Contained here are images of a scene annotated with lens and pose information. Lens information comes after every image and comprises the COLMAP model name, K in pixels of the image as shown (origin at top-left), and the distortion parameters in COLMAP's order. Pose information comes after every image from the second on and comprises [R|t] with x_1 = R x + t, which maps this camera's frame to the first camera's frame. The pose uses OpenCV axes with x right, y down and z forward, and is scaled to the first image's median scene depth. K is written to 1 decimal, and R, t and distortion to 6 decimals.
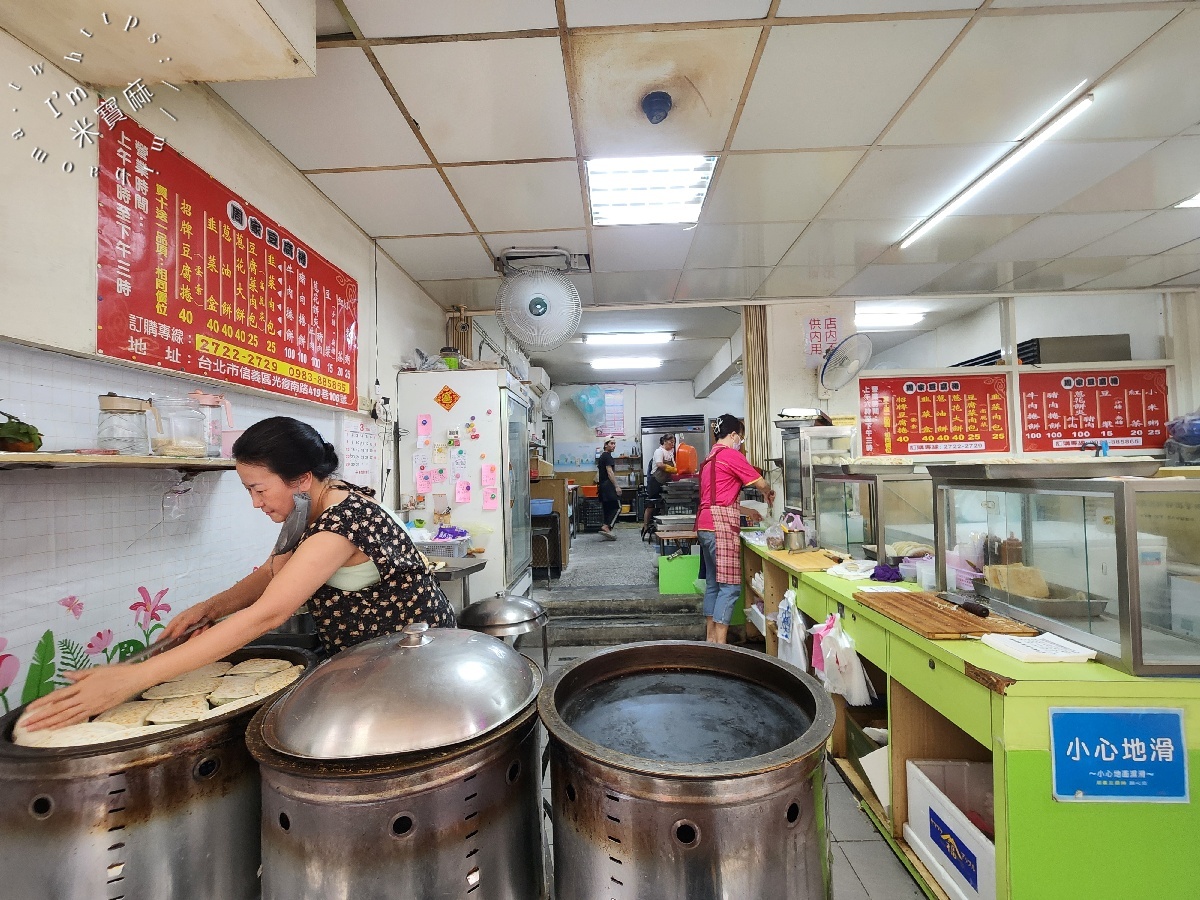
lens RADIAL K [[491.3, 0, 609.5], [0, 491.3, 453.8], [0, 0, 1]] dist [0.005355, 0.000351]
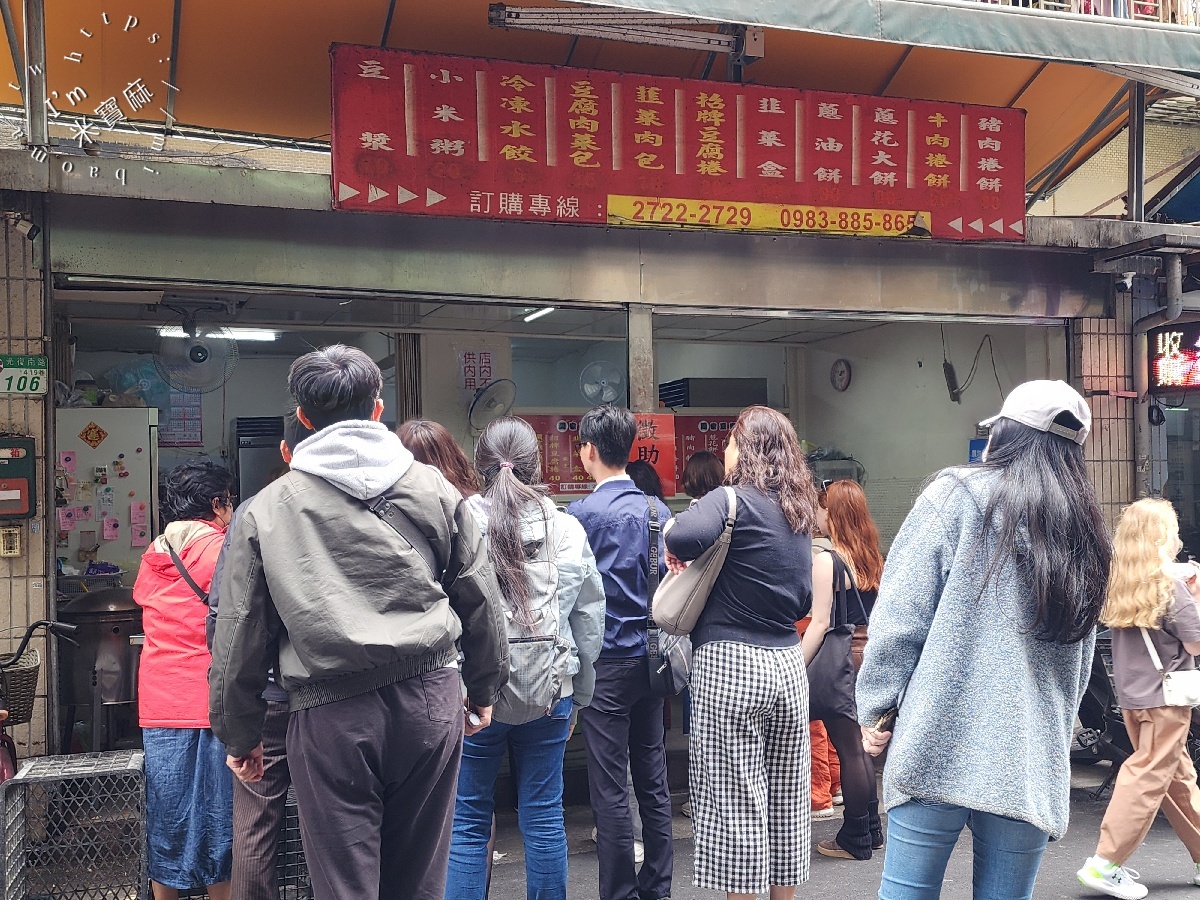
lens RADIAL K [[1283.2, 0, 616.8], [0, 1283.2, 475.8], [0, 0, 1]] dist [0.068763, 0.000000]
pose [[0.918918, 0.015216, 0.394155, -0.301710], [-0.018057, 0.999831, 0.003500, -0.046091], [-0.394035, -0.010333, 0.919037, -1.411685]]
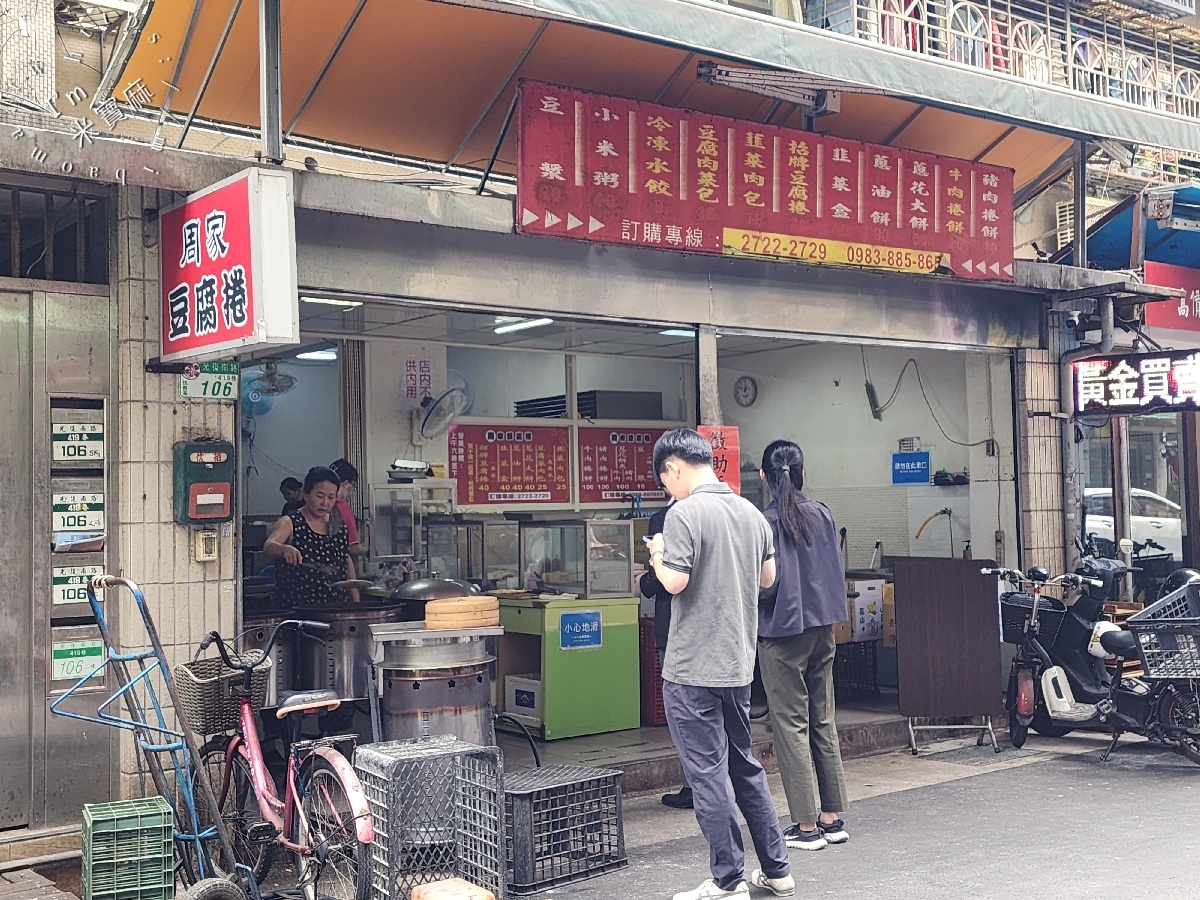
lens RADIAL K [[1386.2, 0, 600.9], [0, 1386.2, 447.9], [0, 0, 1]] dist [0.088440, 0.000000]
pose [[0.781827, 0.036917, 0.622402, -0.952903], [-0.021012, 0.999239, -0.032875, -0.023763], [-0.623141, 0.012625, 0.782007, -1.318362]]
